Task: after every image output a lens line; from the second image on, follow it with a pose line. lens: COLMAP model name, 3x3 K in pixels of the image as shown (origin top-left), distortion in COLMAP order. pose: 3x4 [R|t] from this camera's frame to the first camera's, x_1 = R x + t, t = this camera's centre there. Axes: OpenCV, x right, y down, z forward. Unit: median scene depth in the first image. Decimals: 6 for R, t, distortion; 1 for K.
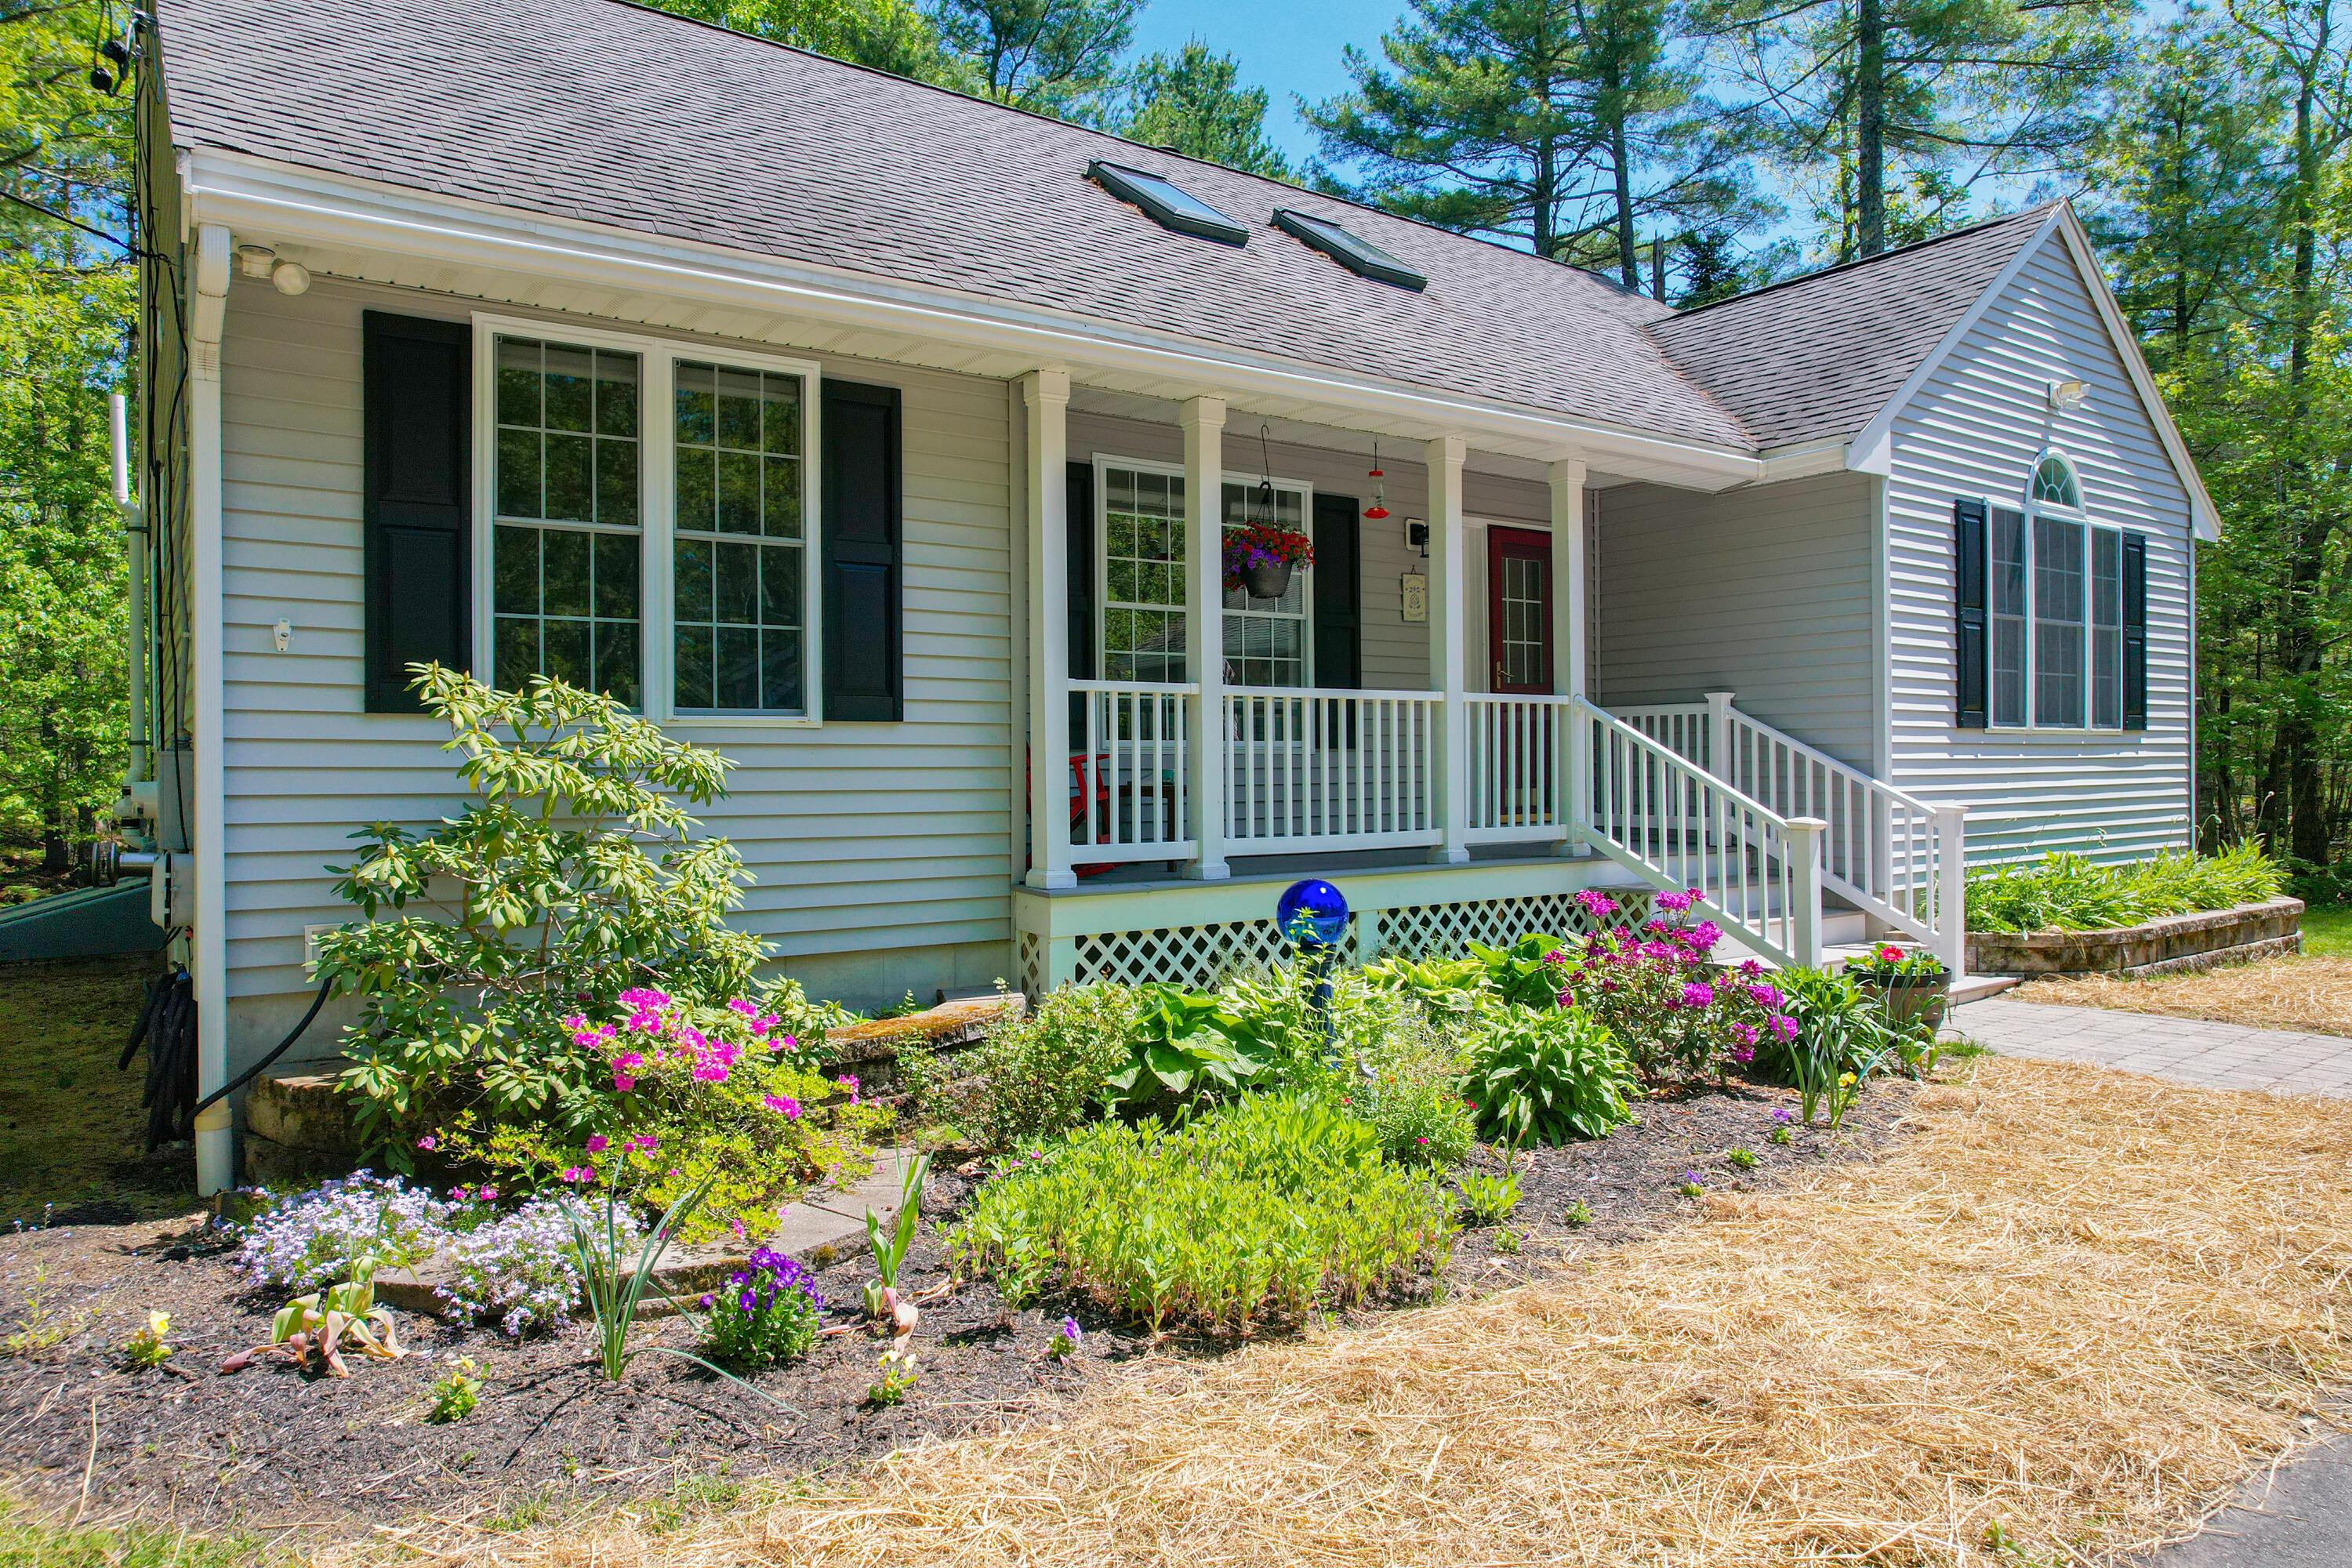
lens RADIAL K [[1507.9, 0, 1155.7], [0, 1507.9, 781.9], [0, 0, 1]] dist [-0.073656, 0.058447]
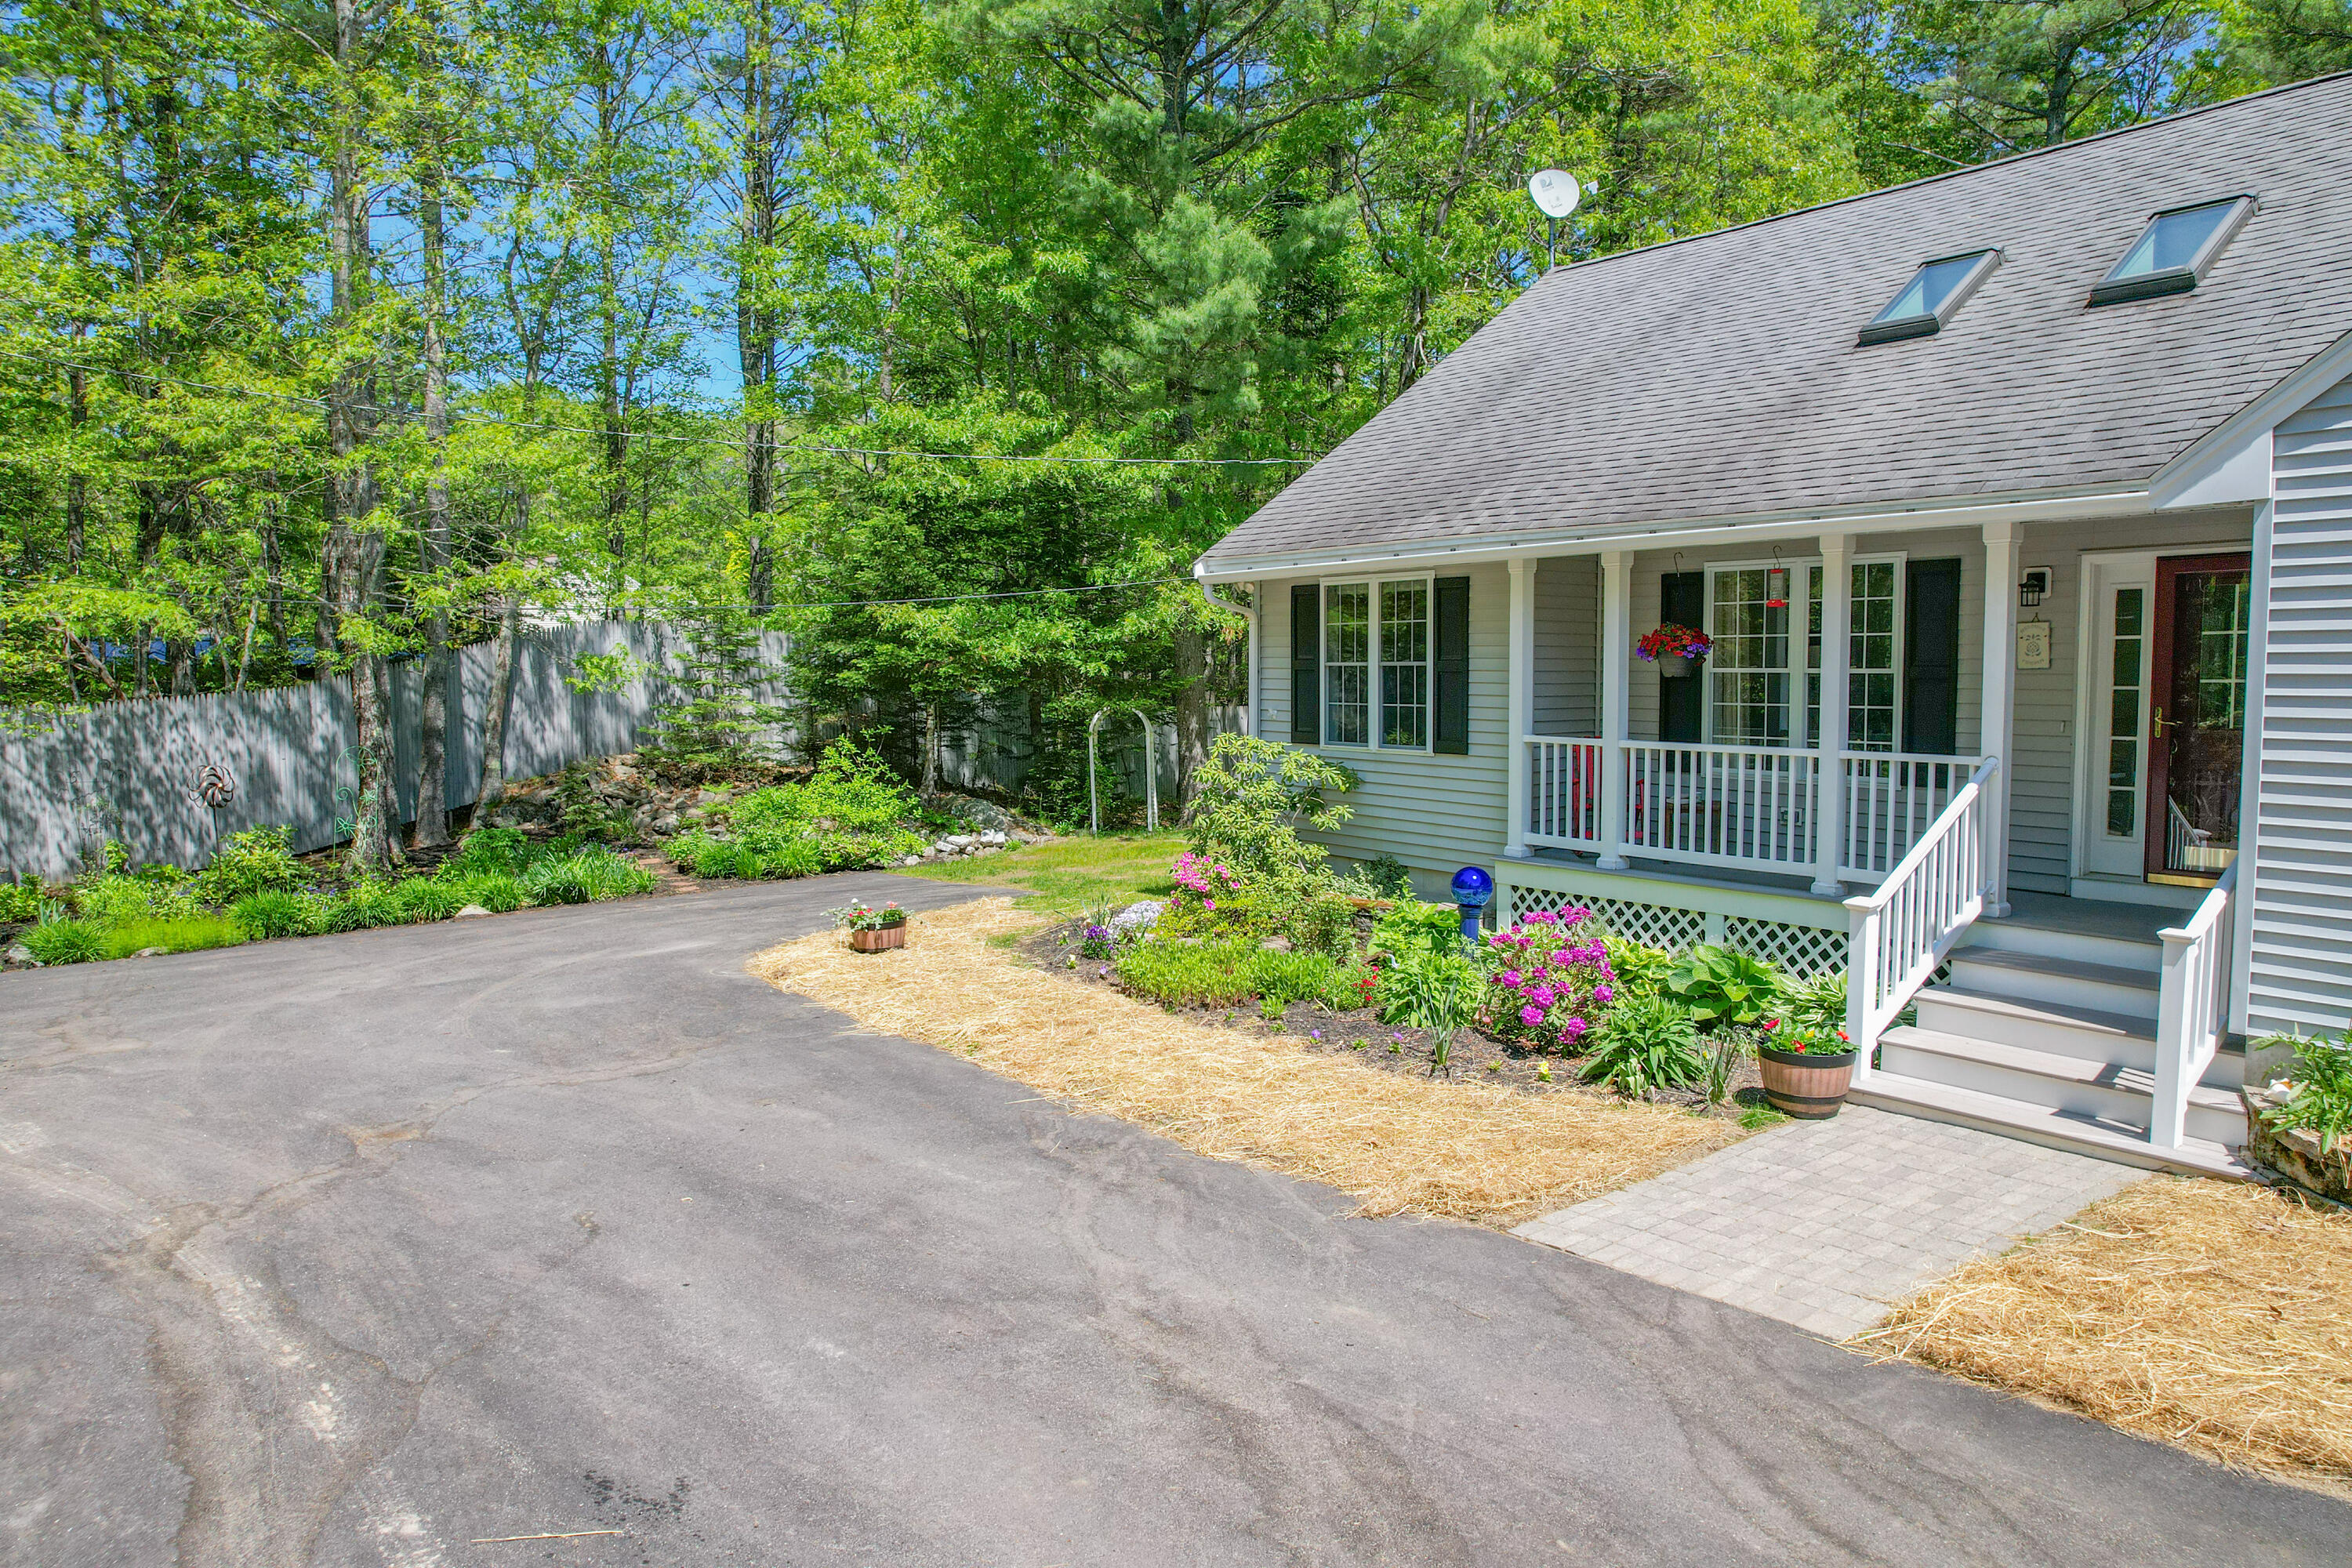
lens RADIAL K [[1507.9, 0, 1162.8], [0, 1507.9, 763.3], [0, 0, 1]] dist [-0.073656, 0.058447]
pose [[0.039828, 0.074238, -0.996445, 1.673613], [-0.006291, 0.997235, 0.074046, -0.165151], [0.999187, 0.003320, 0.040185, 0.546286]]
